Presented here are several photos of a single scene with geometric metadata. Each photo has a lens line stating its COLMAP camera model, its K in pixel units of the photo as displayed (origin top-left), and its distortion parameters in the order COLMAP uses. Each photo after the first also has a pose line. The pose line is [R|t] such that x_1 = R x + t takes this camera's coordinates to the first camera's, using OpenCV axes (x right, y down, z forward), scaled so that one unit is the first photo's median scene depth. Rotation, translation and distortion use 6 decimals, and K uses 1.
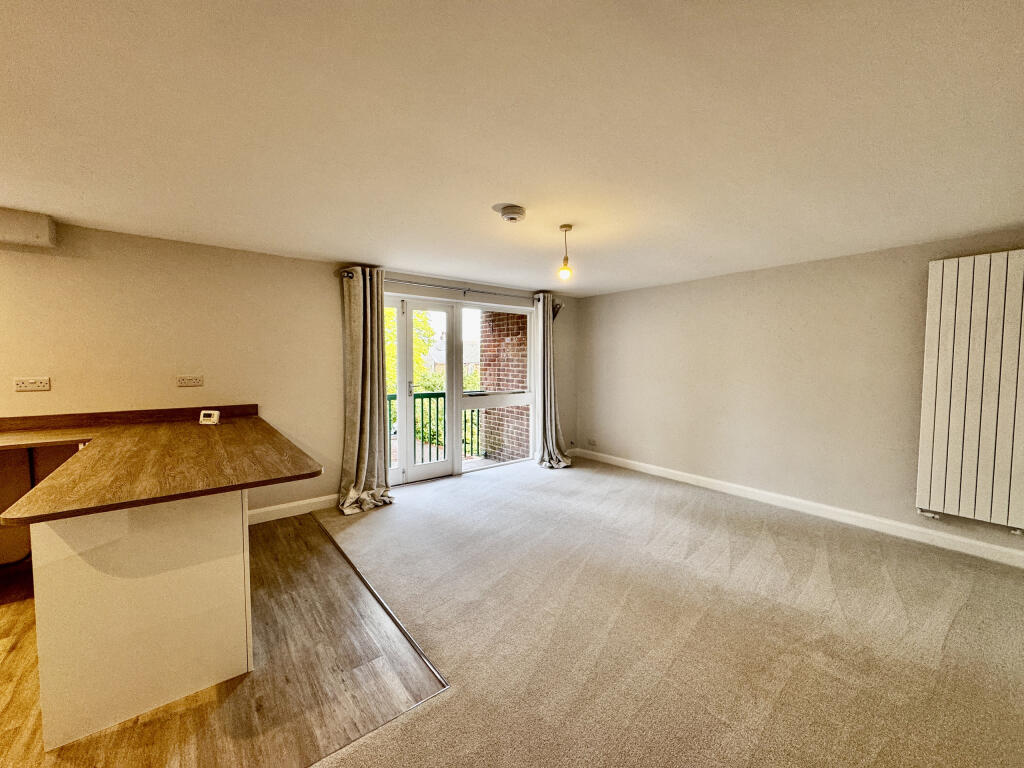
lens RADIAL K [[409.0, 0, 512.5], [0, 409.0, 379.3], [0, 0, 1]] dist [-0.003412, 0.000606]
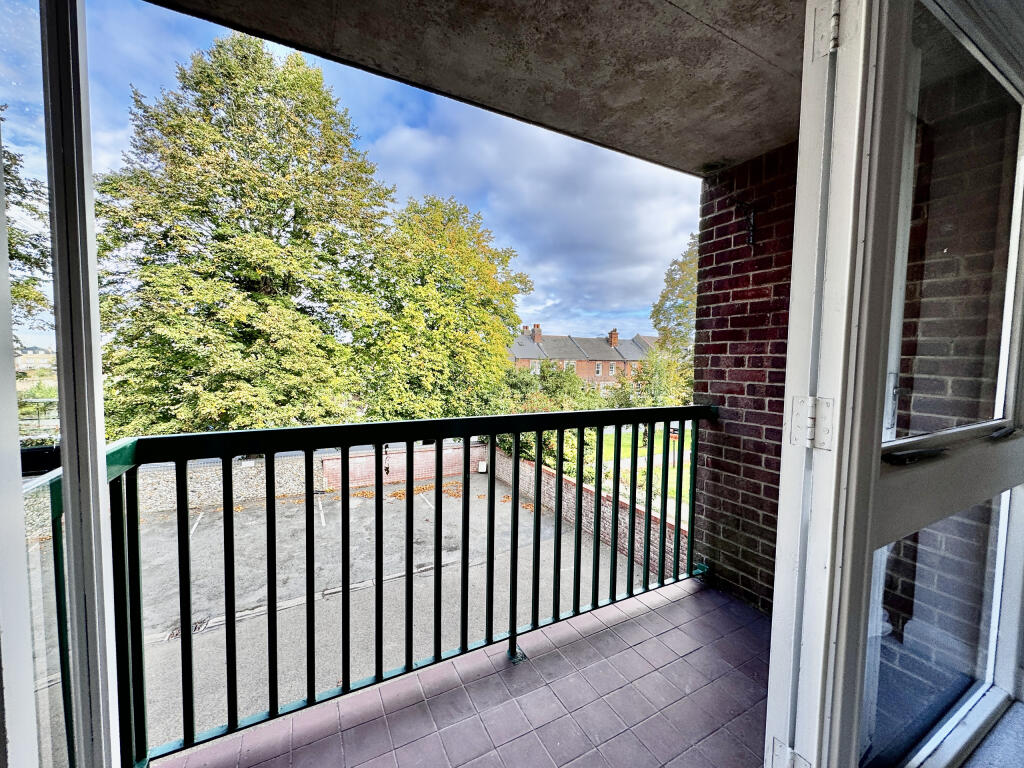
lens RADIAL K [[409.0, 0, 513.3], [0, 409.0, 382.1], [0, 0, 1]] dist [-0.003412, 0.000606]
pose [[0.982414, 0.021024, -0.185526, -0.302549], [-0.019285, 0.999752, 0.011176, 0.010368], [0.185715, -0.007401, 0.982576, 1.016877]]
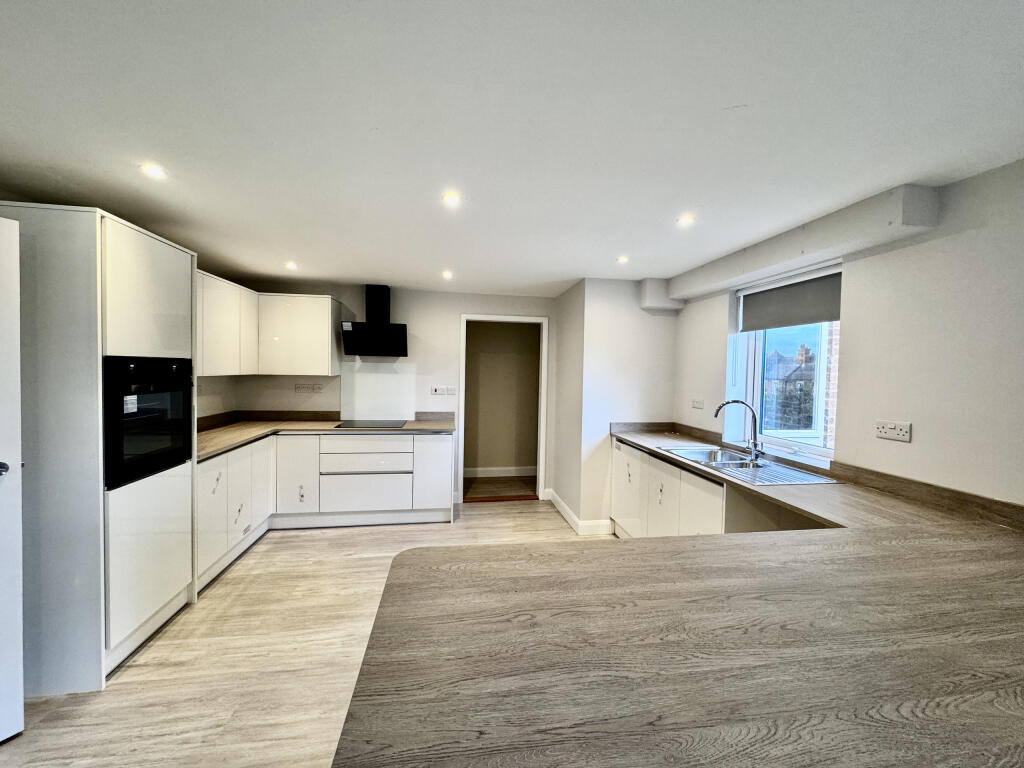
lens RADIAL K [[409.0, 0, 513.3], [0, 409.0, 381.5], [0, 0, 1]] dist [-0.003412, 0.000606]
pose [[-0.493704, 0.009465, -0.869578, -0.150206], [-0.063398, 0.996888, 0.046844, -0.044126], [0.867316, 0.078256, -0.491568, 0.520069]]
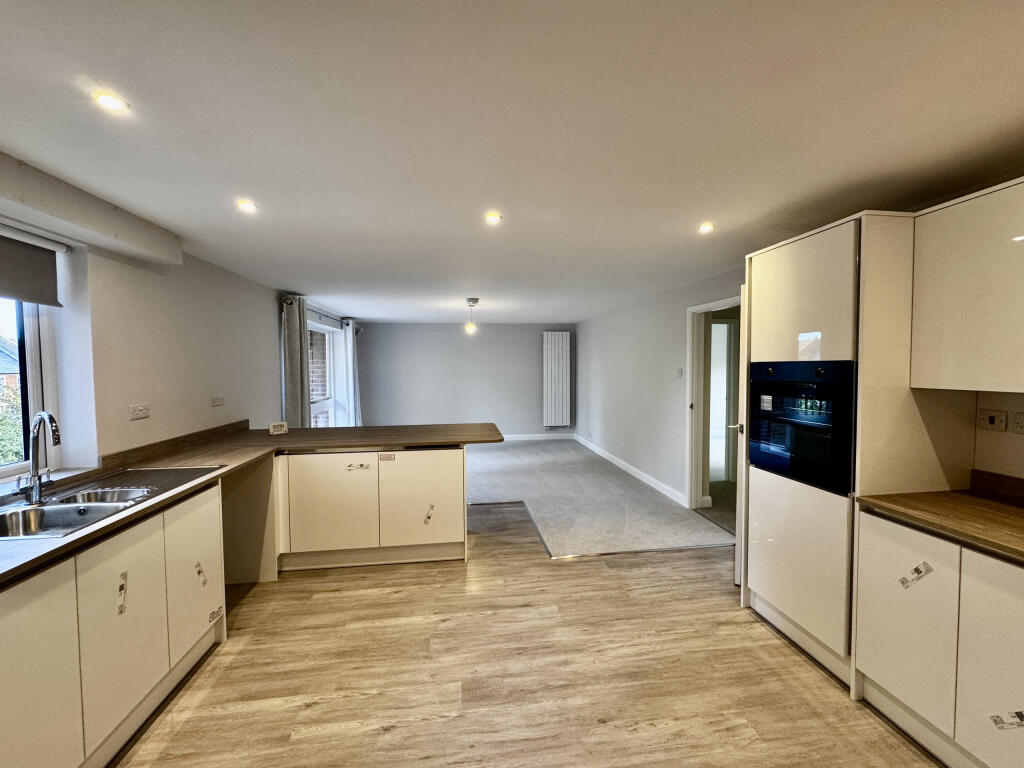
lens RADIAL K [[409.0, 0, 515.3], [0, 409.0, 383.5], [0, 0, 1]] dist [-0.003412, 0.000606]
pose [[0.504866, -0.045058, 0.862021, -1.041646], [0.047186, 0.998584, 0.024560, -0.022123], [-0.861907, 0.028275, 0.506277, -0.121951]]
